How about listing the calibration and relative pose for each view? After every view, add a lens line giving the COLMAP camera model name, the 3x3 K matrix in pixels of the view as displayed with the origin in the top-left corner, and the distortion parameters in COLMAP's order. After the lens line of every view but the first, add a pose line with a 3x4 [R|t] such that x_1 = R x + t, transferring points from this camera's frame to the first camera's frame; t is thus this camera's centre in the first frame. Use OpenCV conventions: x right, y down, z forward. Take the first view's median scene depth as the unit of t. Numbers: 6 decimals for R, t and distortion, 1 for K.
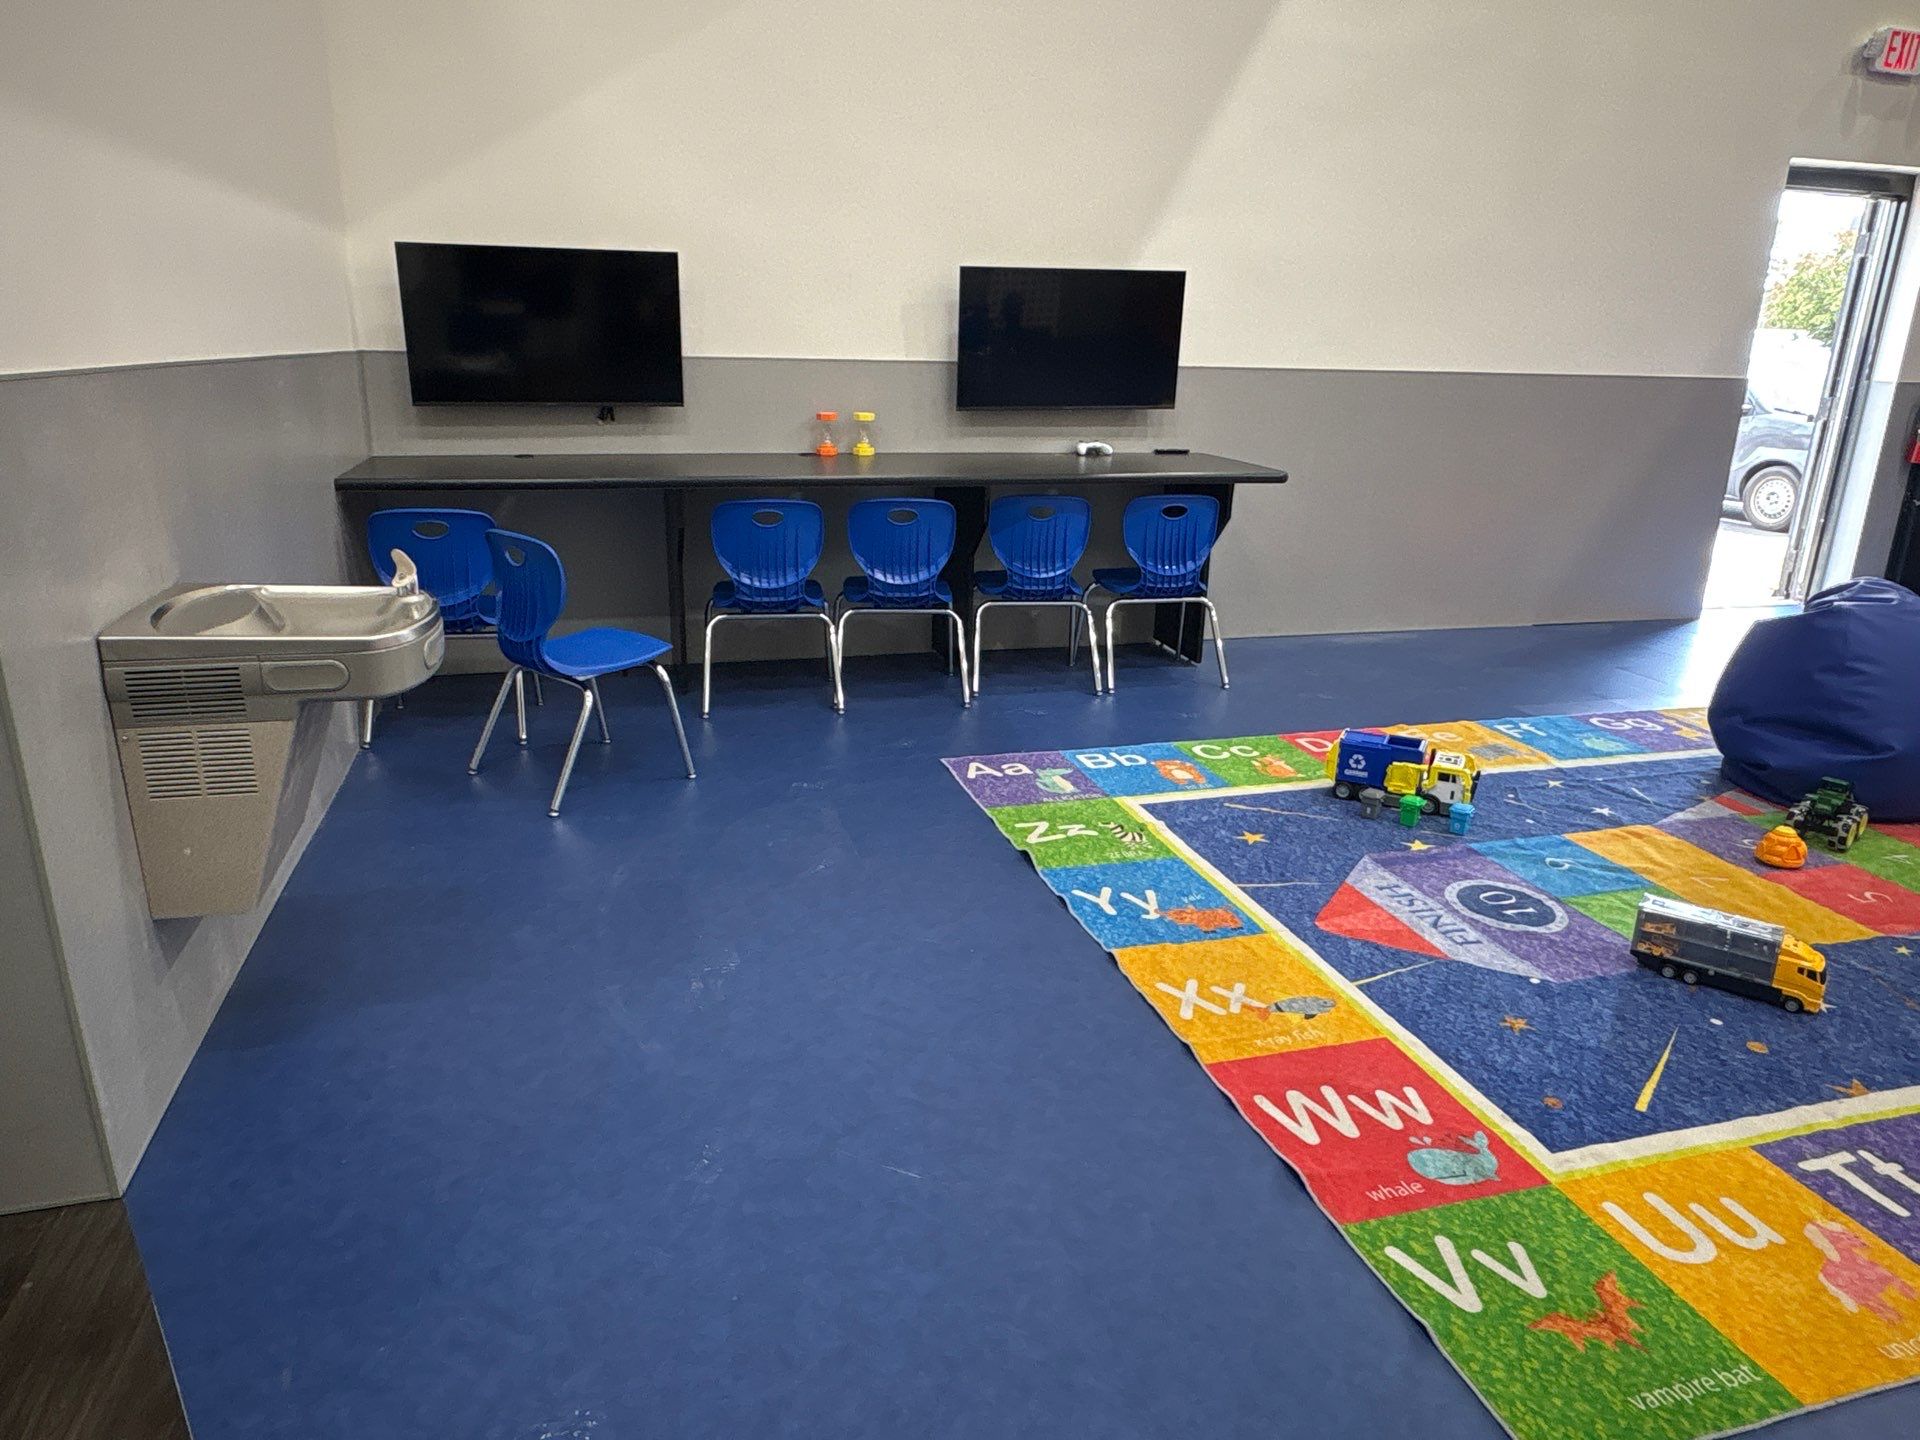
lens RADIAL K [[1243.6, 0, 959.5], [0, 1243.6, 716.5], [0, 0, 1]] dist [-0.003004, 0.004499]
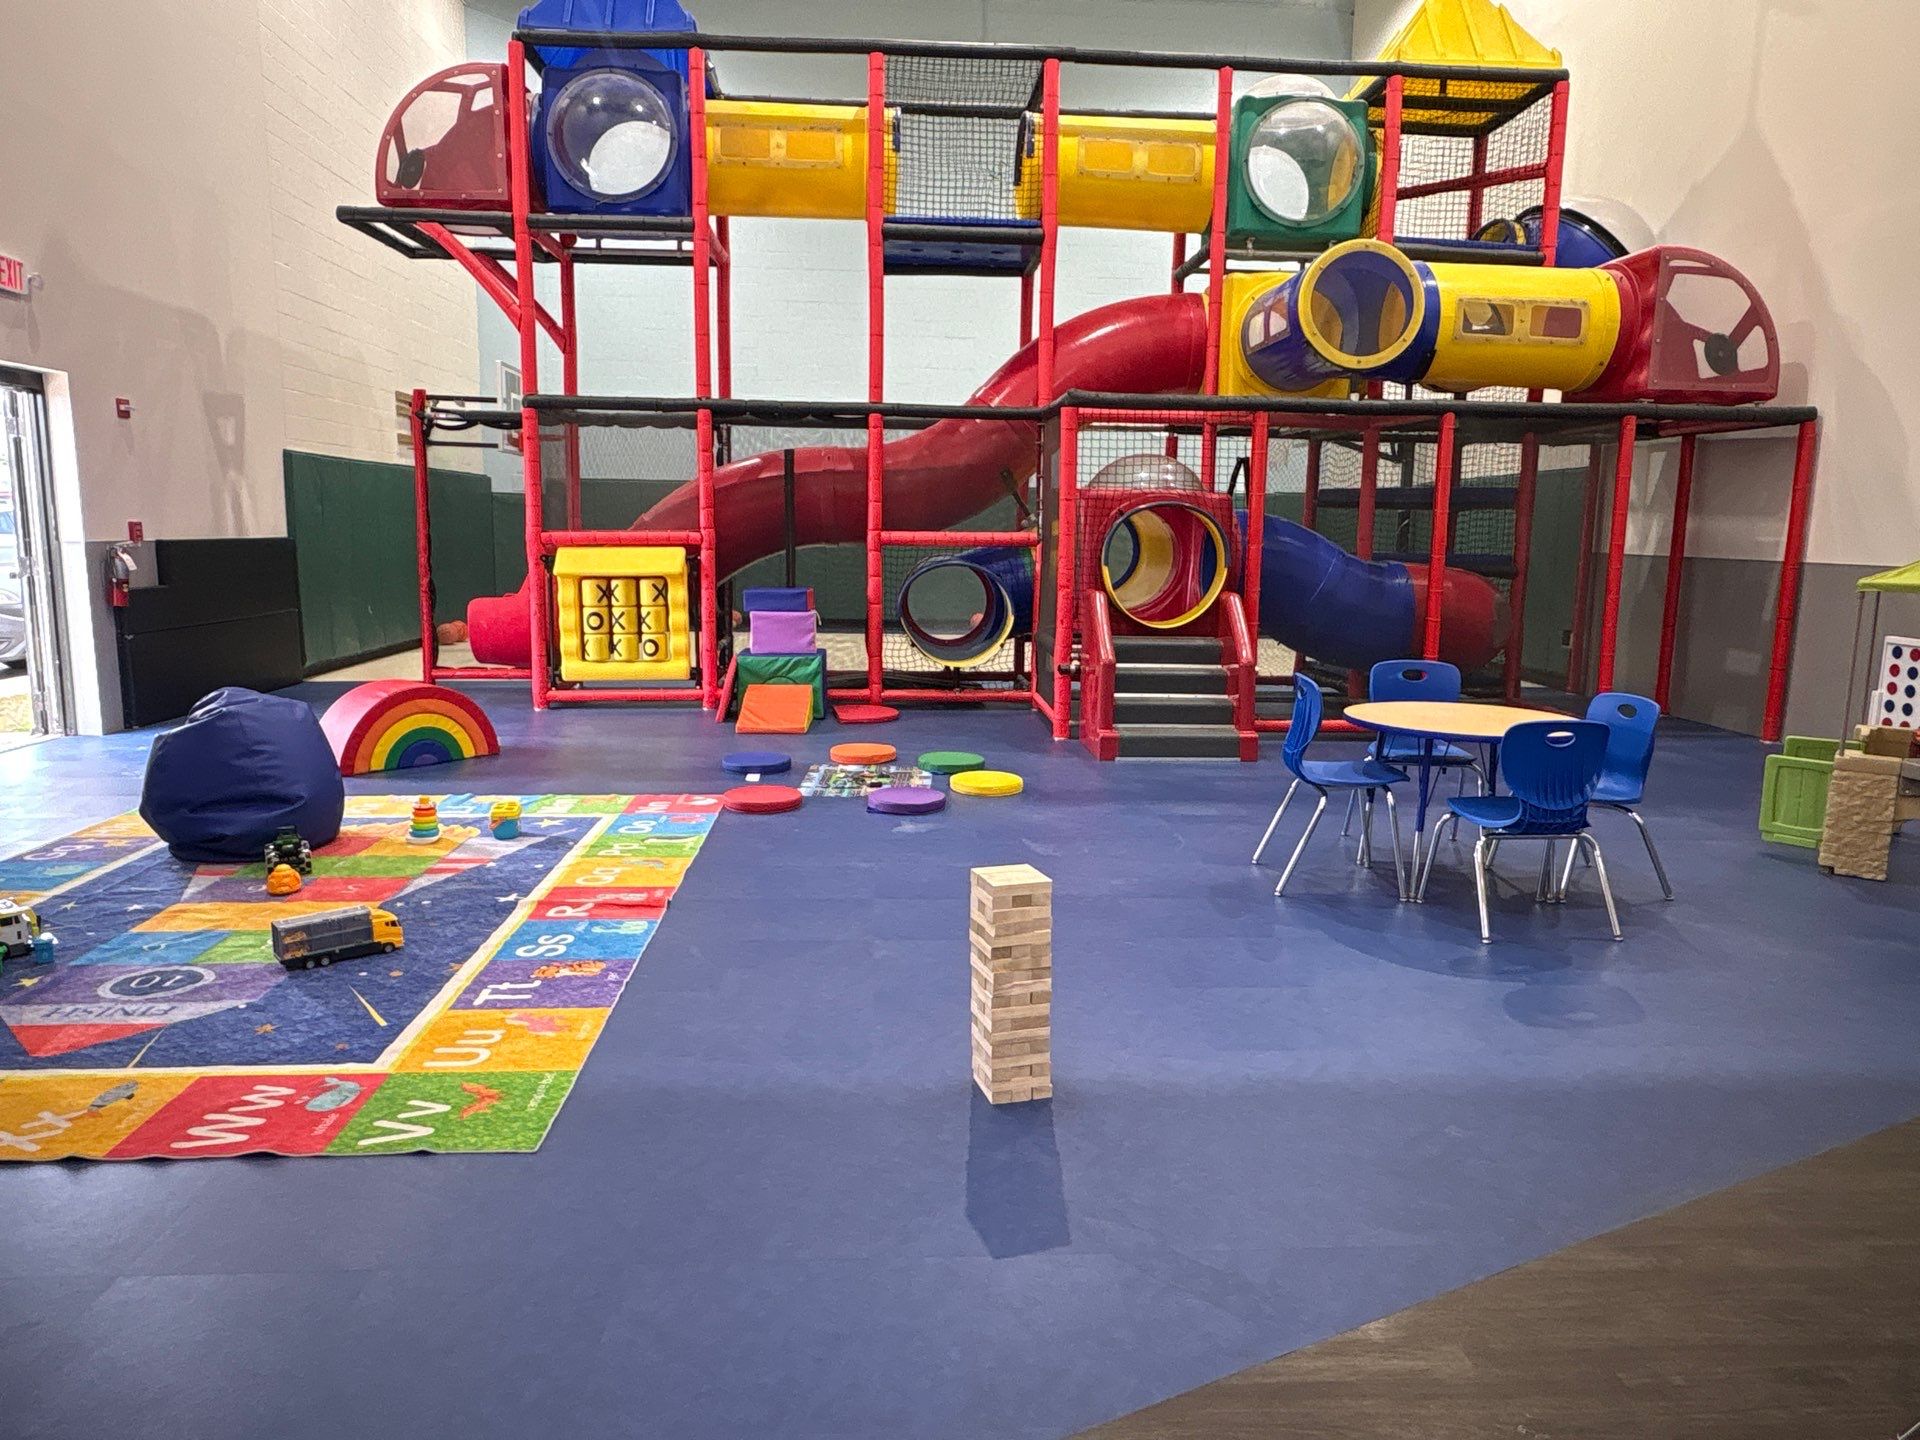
lens RADIAL K [[1243.6, 0, 957.1], [0, 1243.6, 713.4], [0, 0, 1]] dist [-0.003004, 0.004499]
pose [[0.215716, -0.169549, 0.961624, -0.562406], [0.279154, 0.954416, 0.105657, -0.009193], [-0.935703, 0.245649, 0.253213, -0.105528]]
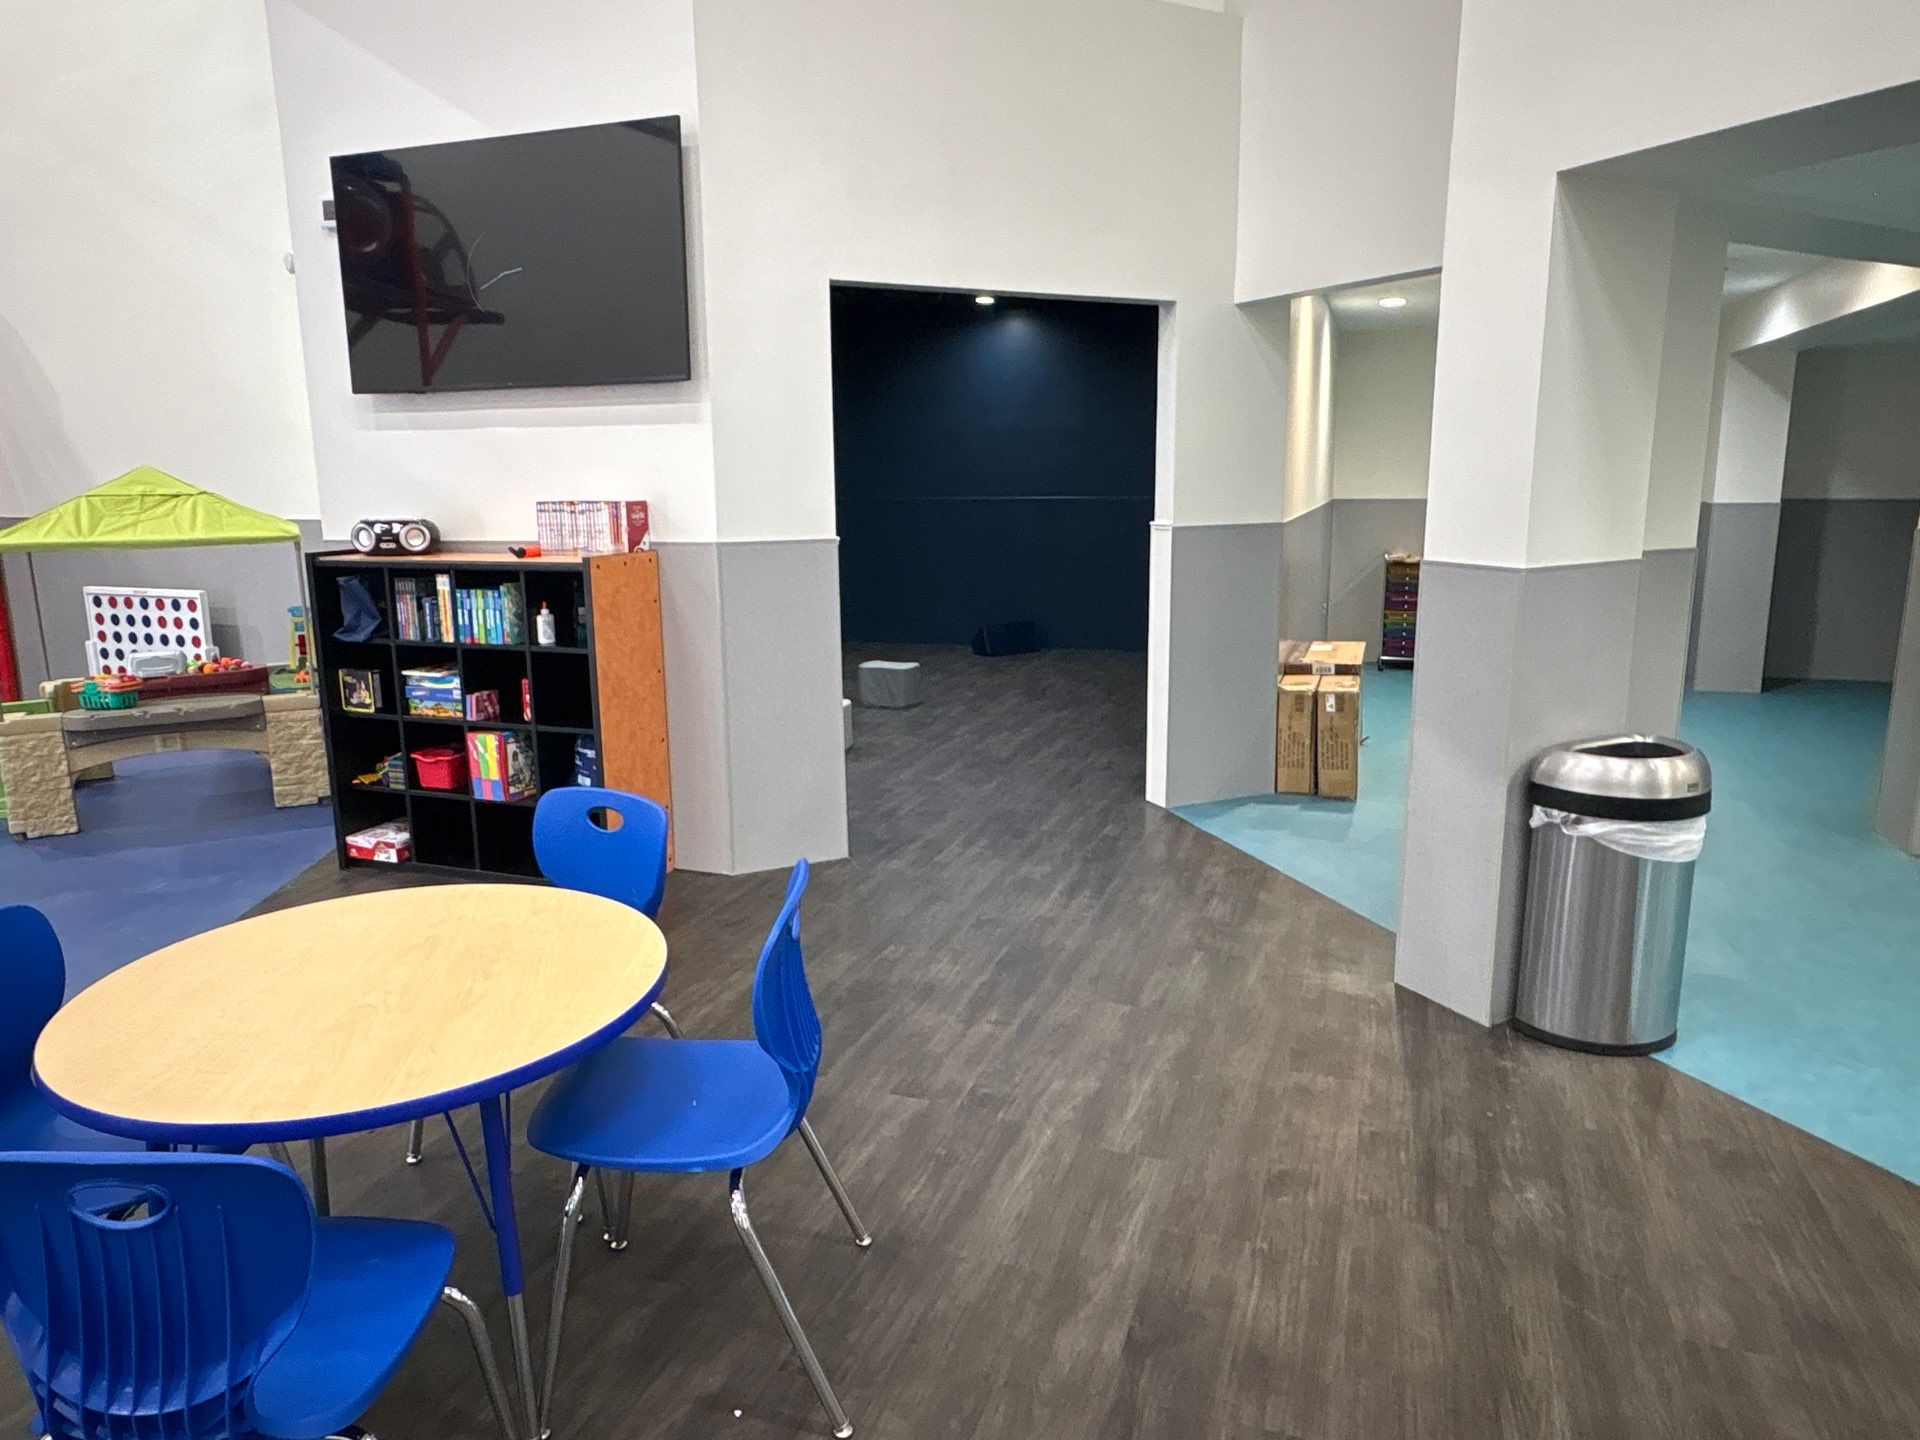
lens RADIAL K [[1243.6, 0, 957.2], [0, 1243.6, 710.9], [0, 0, 1]] dist [-0.003004, 0.004499]
pose [[-0.814903, -0.128057, 0.565273, -0.652387], [0.162493, 0.885698, 0.434898, 0.024185], [-0.556353, 0.446252, -0.700949, -0.299942]]
